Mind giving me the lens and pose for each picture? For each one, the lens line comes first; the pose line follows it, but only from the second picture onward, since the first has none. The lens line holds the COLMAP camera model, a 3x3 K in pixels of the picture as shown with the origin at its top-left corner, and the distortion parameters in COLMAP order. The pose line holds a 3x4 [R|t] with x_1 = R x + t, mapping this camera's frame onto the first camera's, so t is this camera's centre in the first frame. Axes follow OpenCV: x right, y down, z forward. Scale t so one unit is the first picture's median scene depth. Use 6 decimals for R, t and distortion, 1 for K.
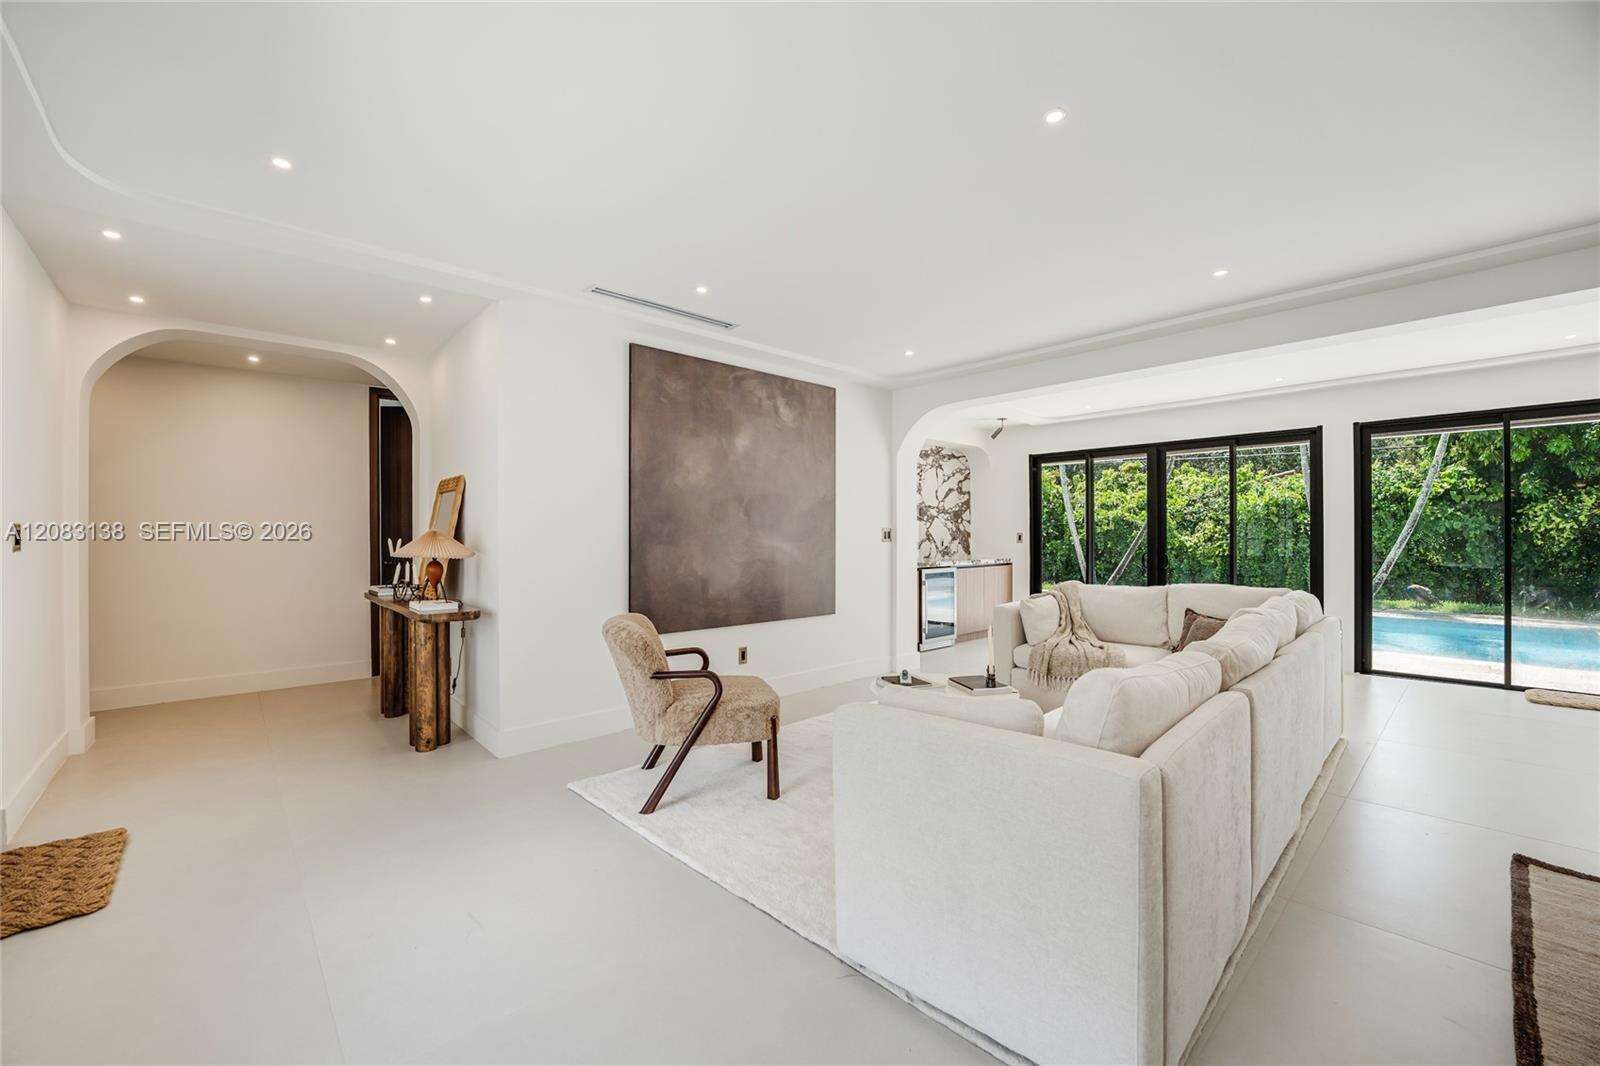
lens RADIAL K [[650.5, 0, 797.4], [0, 650.5, 531.4], [0, 0, 1]] dist [-0.026520, 0.003010]
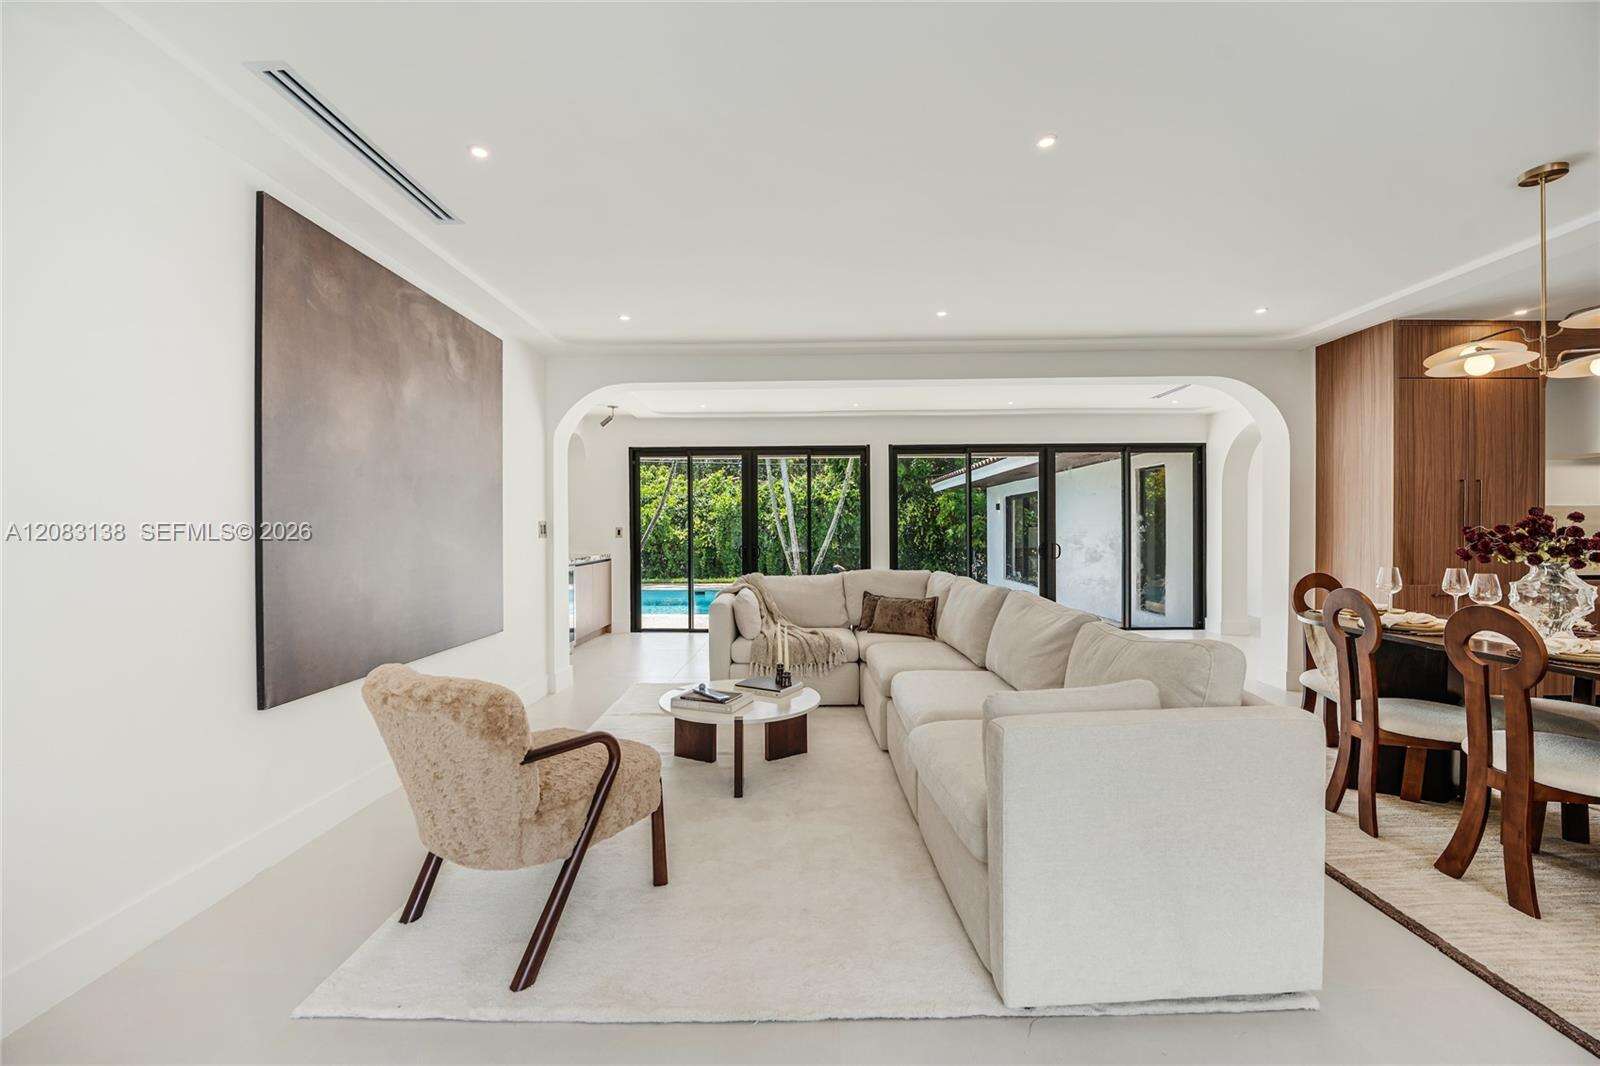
lens RADIAL K [[650.5, 0, 797.4], [0, 650.5, 531.4], [0, 0, 1]] dist [-0.026520, 0.003010]
pose [[0.690567, -0.004363, 0.723255, -0.237879], [-0.000859, 0.999976, 0.006852, 0.002251], [-0.723267, -0.005353, 0.690547, 0.193903]]
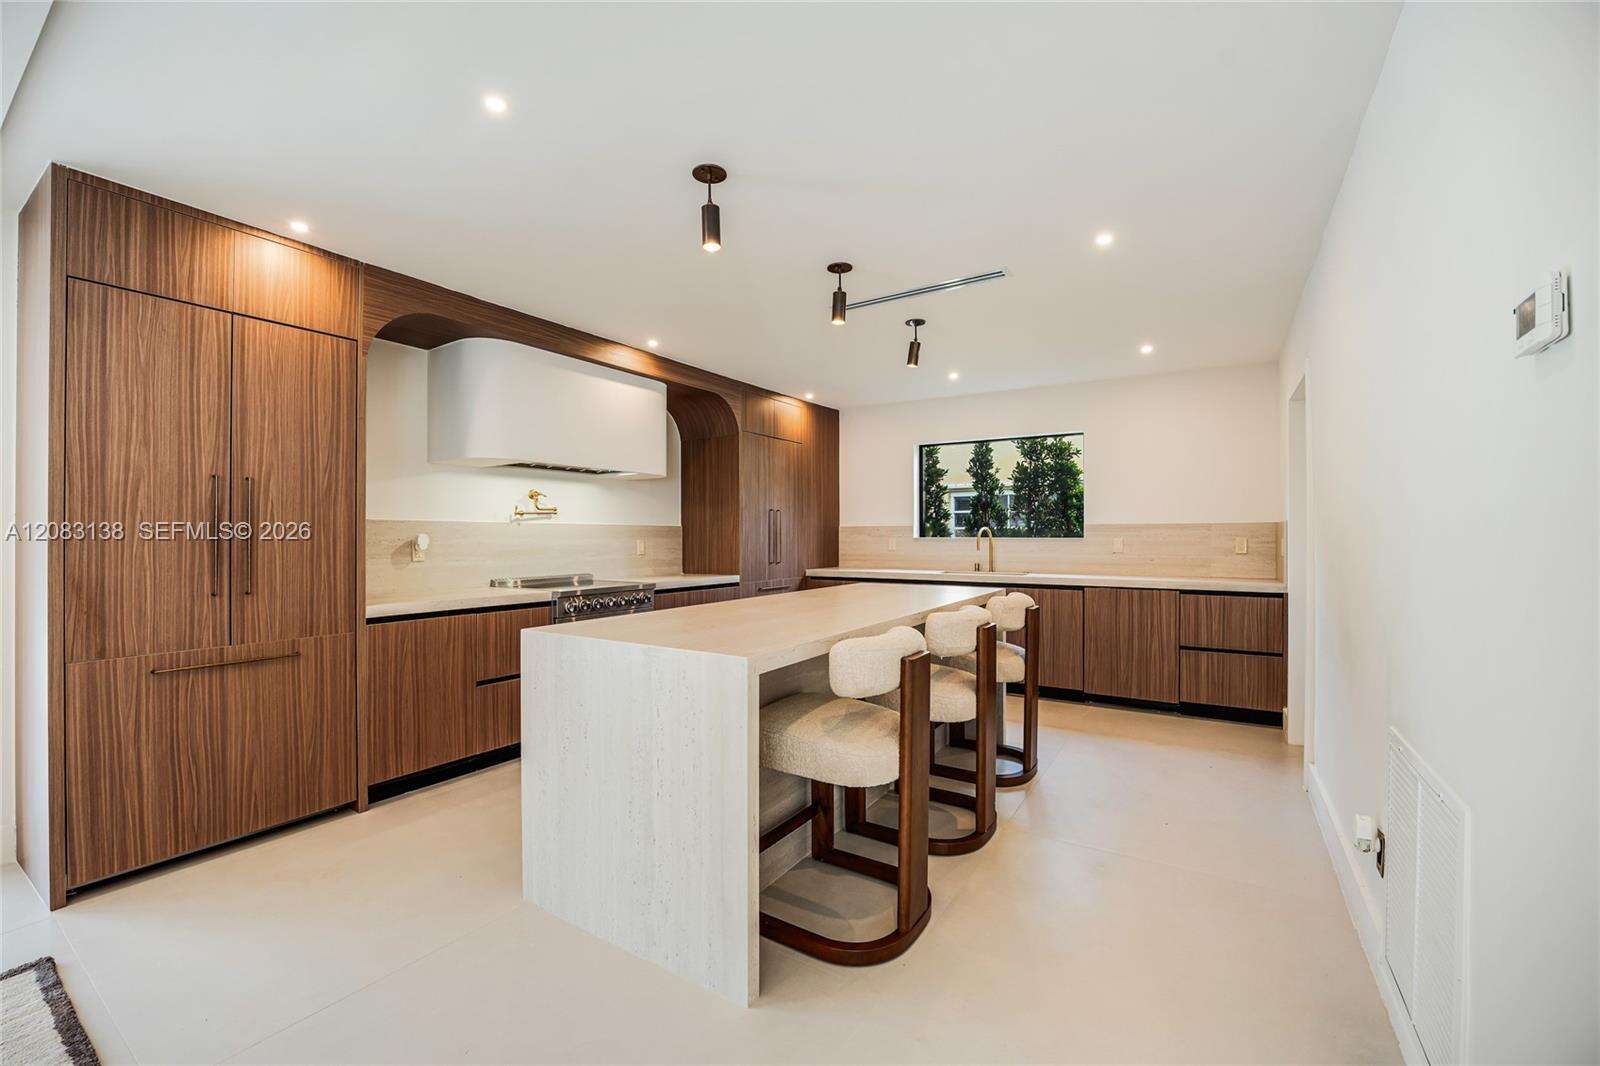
lens RADIAL K [[650.5, 0, 797.4], [0, 650.5, 531.4], [0, 0, 1]] dist [-0.026520, 0.003010]
pose [[-0.251384, 0.011365, 0.967821, 0.266026], [-0.002187, 0.999922, -0.012310, -0.008535], [-0.967885, -0.005211, -0.251340, -0.130119]]
